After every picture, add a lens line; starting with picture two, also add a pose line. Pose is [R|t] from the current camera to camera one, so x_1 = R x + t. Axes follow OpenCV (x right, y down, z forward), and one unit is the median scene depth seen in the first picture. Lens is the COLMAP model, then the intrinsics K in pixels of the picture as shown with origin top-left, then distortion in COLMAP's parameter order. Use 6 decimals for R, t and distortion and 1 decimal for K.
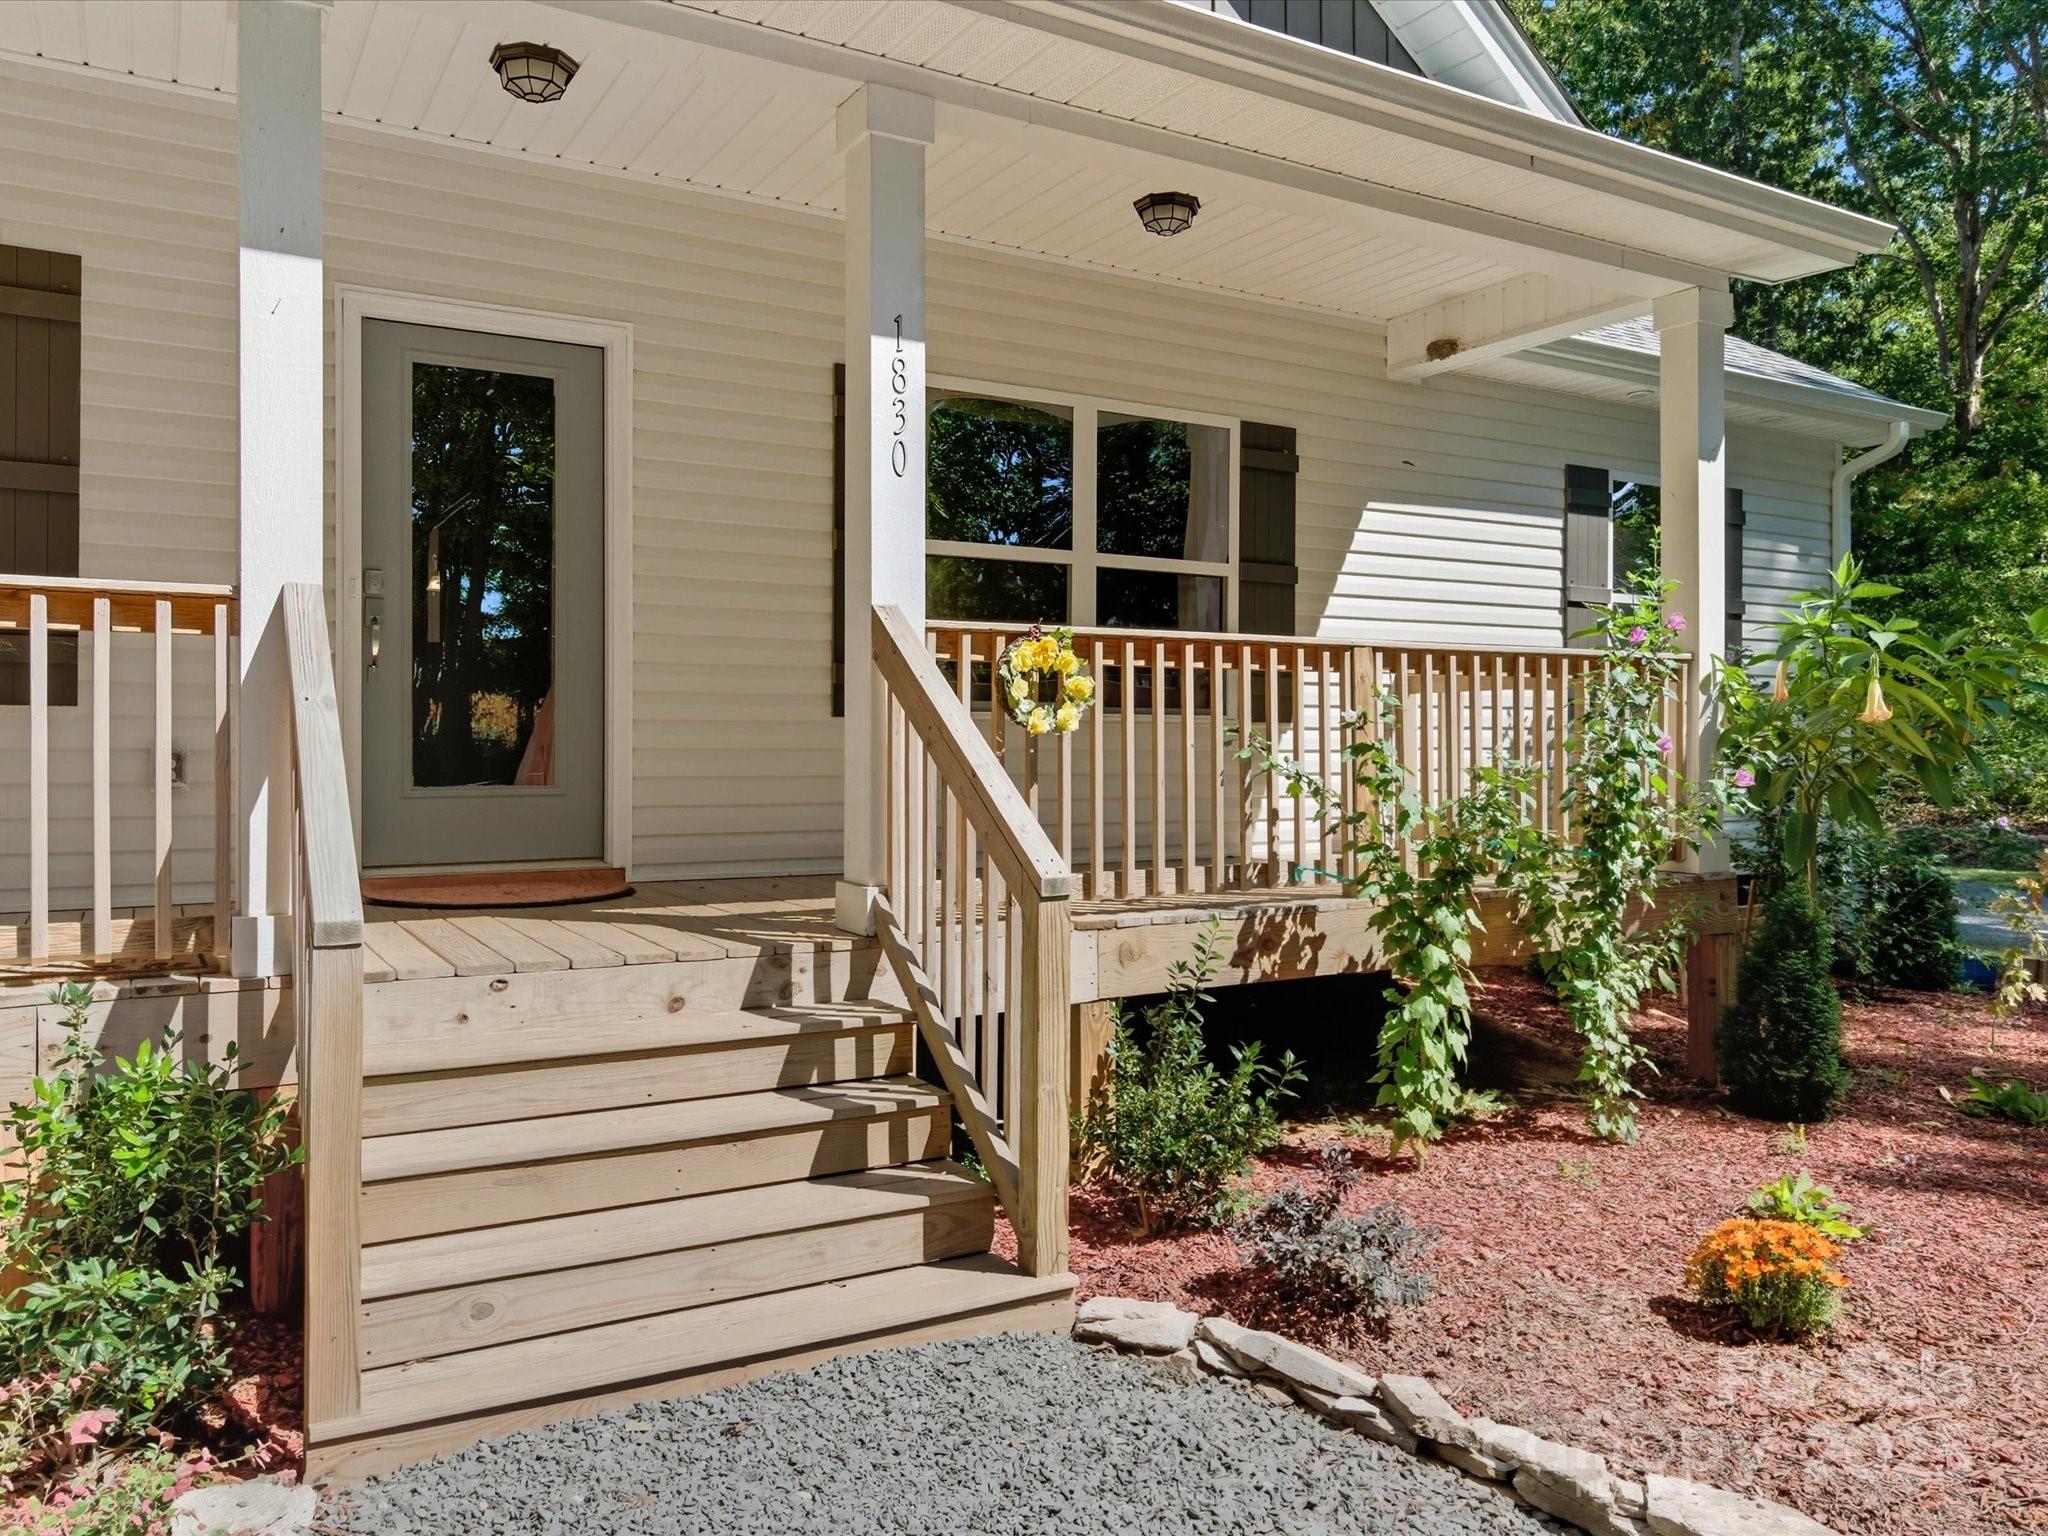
lens RADIAL K [[1463.0, 0, 987.1], [0, 1463.0, 742.6], [0, 0, 1]] dist [-0.033713, 0.048479]
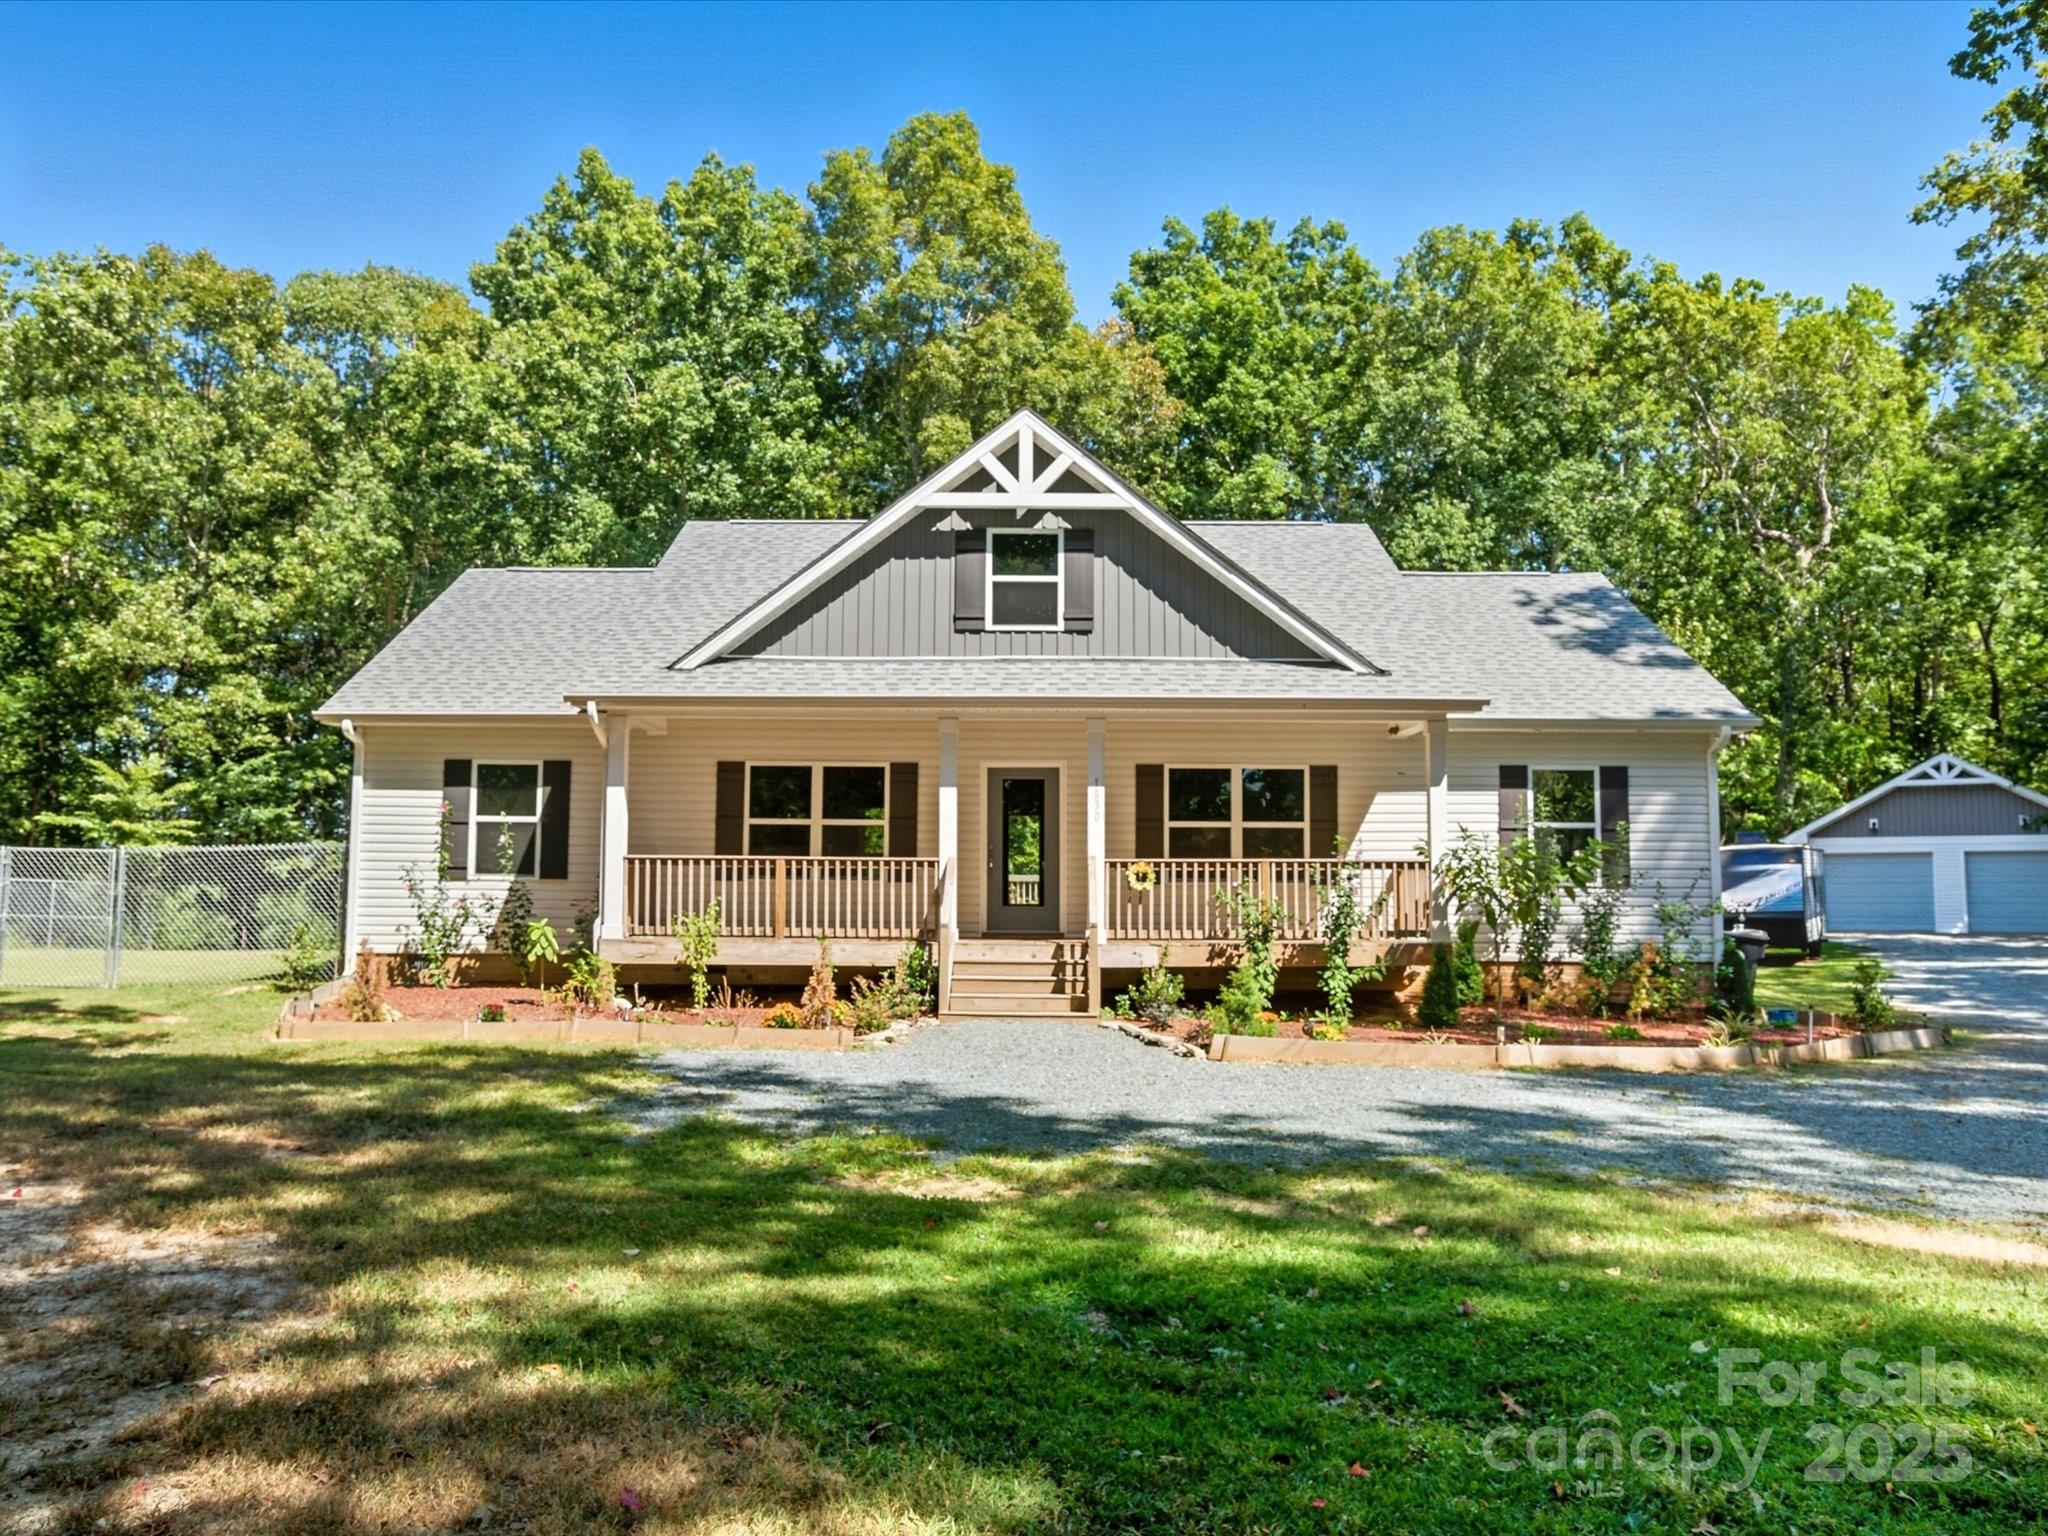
lens RADIAL K [[1463.0, 0, 1034.4], [0, 1463.0, 783.2], [0, 0, 1]] dist [-0.033713, 0.048479]
pose [[0.870778, -0.034483, -0.490465, 1.417190], [-0.003621, 0.997061, -0.076529, 0.007021], [0.491663, 0.068416, 0.868094, -2.021772]]
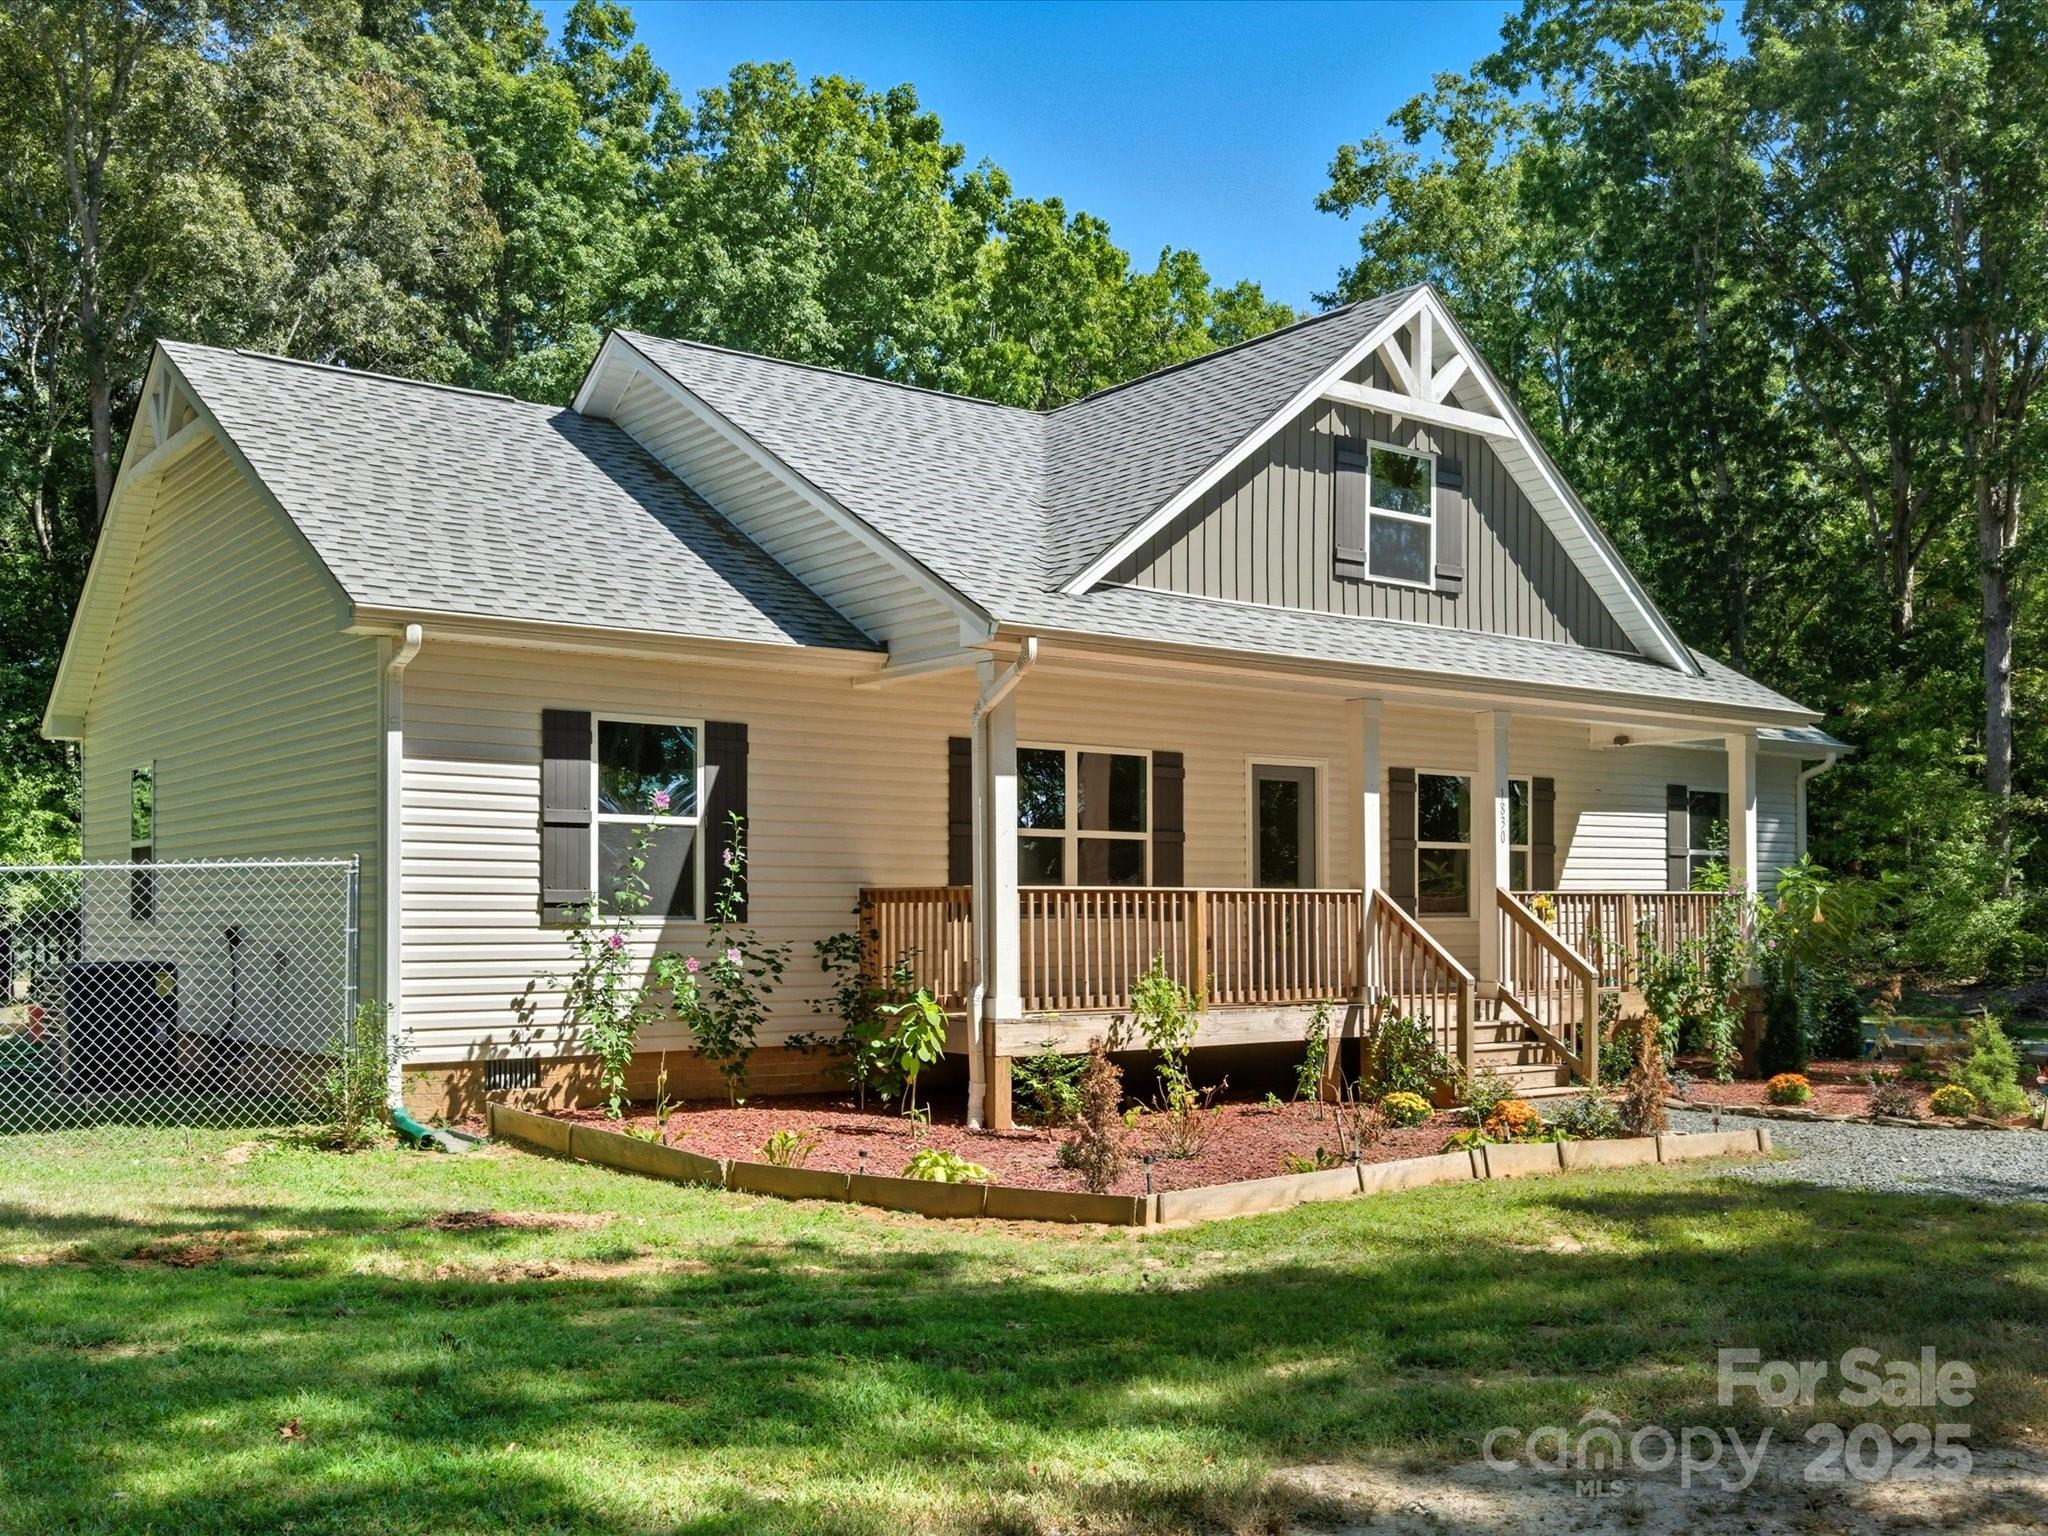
lens RADIAL K [[1870.7, 0, 970.2], [0, 1870.7, 893.0], [0, 0, 1]] dist [-0.012268, 0.043350]
pose [[0.993228, -0.003360, 0.116136, -1.338521], [0.004746, 0.999921, -0.011661, -0.036916], [-0.116088, 0.012133, 0.993165, -2.238748]]
